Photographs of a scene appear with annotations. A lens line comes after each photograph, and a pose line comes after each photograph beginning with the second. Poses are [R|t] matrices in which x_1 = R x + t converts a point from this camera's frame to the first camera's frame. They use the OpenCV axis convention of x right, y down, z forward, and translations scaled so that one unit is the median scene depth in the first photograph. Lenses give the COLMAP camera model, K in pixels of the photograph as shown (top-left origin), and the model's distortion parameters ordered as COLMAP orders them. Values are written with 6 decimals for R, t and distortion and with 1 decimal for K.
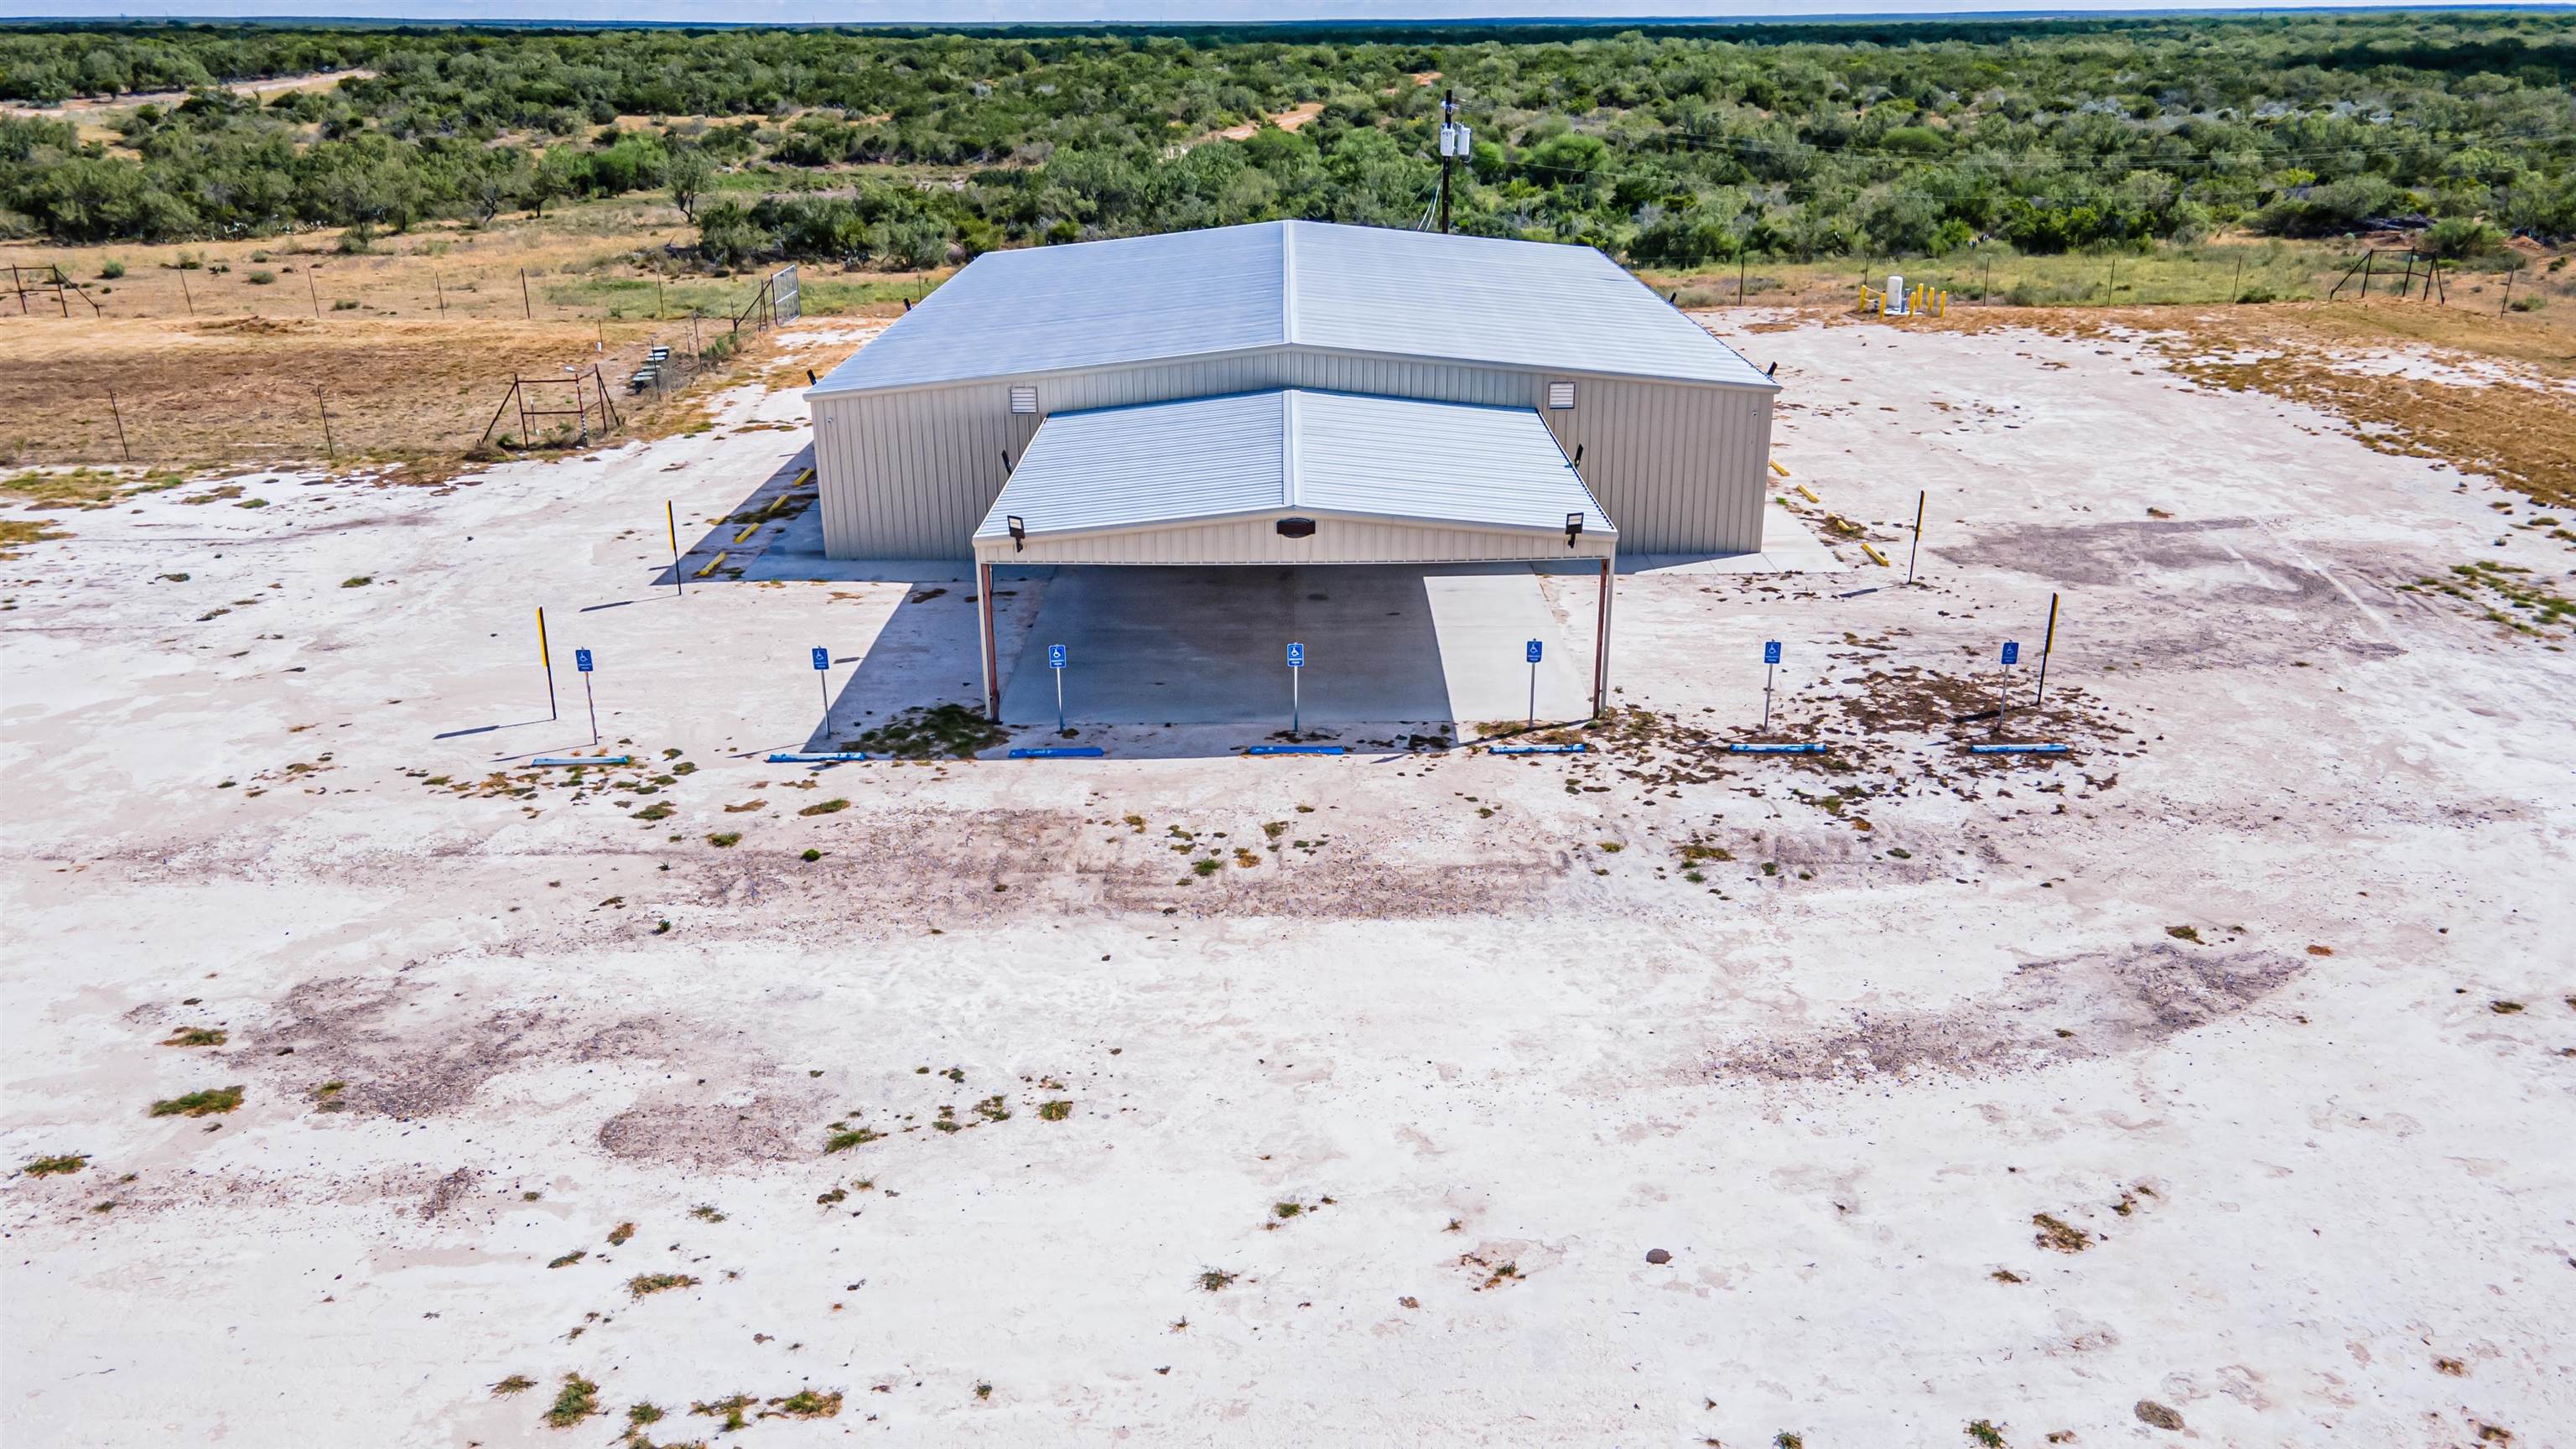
lens RADIAL K [[1866.5, 0, 1291.3], [0, 1866.5, 721.8], [0, 0, 1]] dist [0.034992, 0.016429]
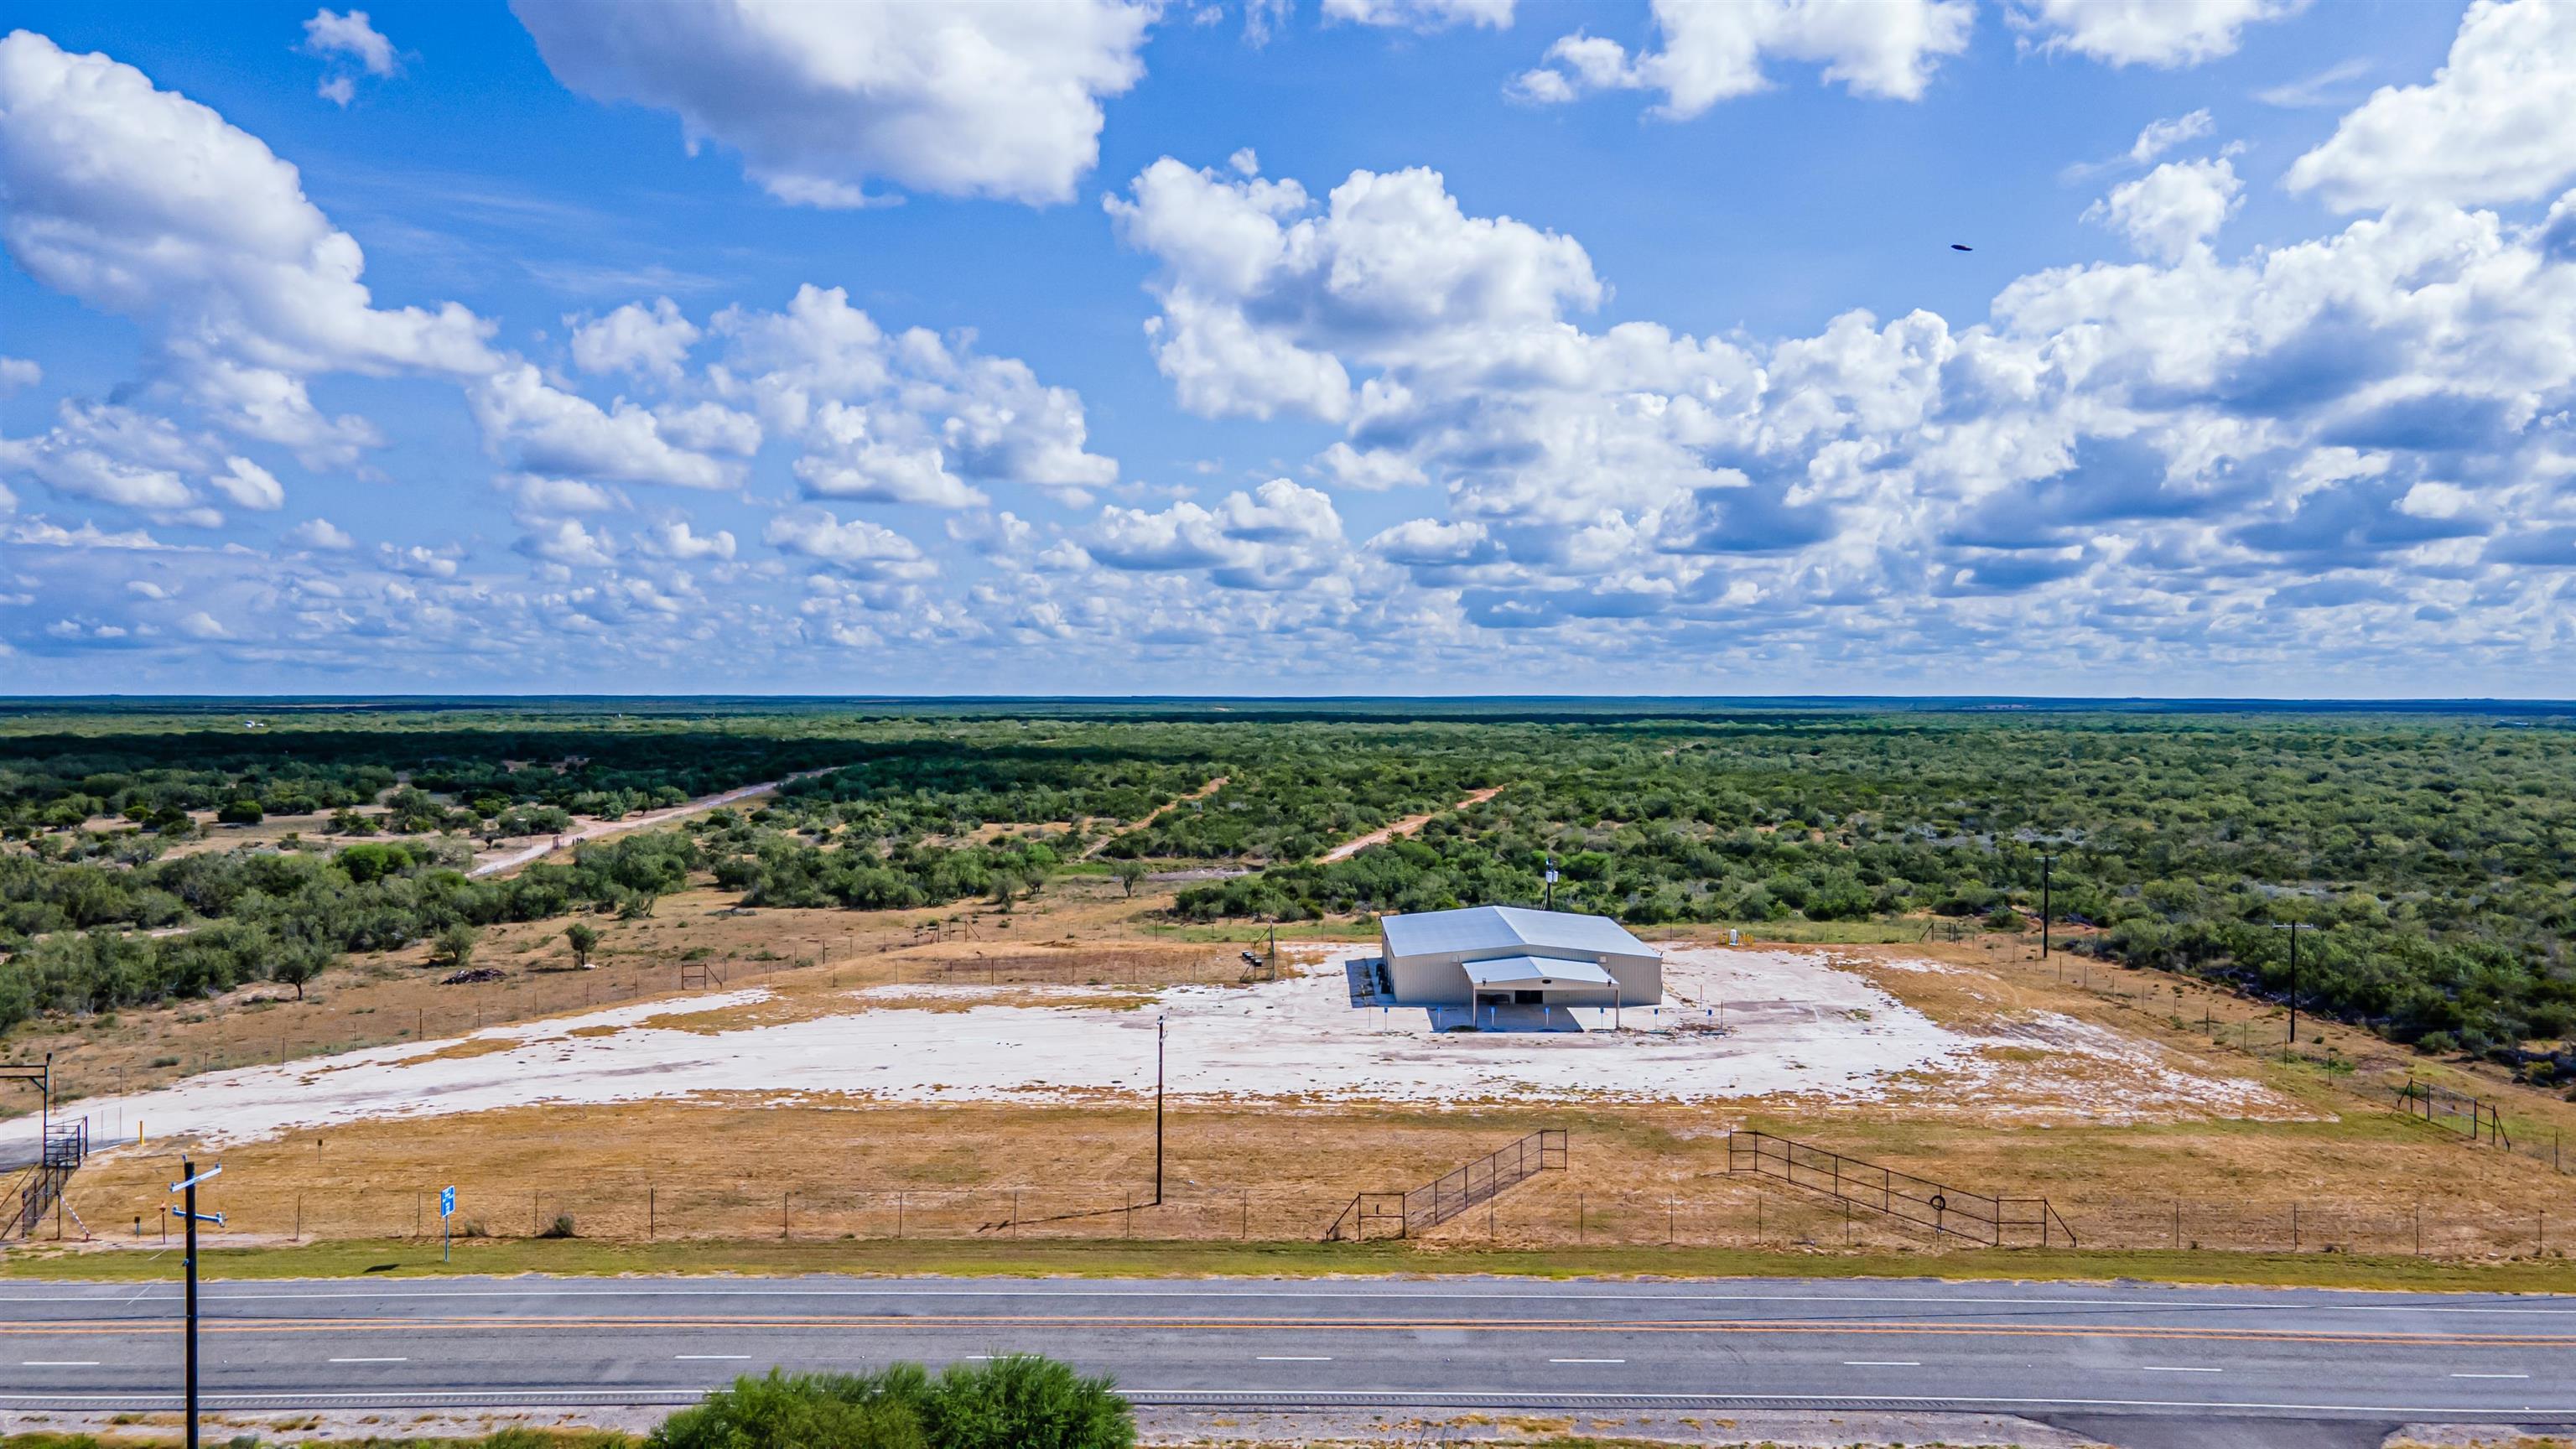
lens RADIAL K [[1866.5, 0, 1291.7], [0, 1866.5, 720.0], [0, 0, 1]] dist [0.034992, 0.016429]
pose [[0.999937, 0.008125, -0.007685, -0.141397], [-0.010239, 0.941514, -0.336818, 0.200254], [0.004499, 0.336876, 0.941538, -0.836902]]
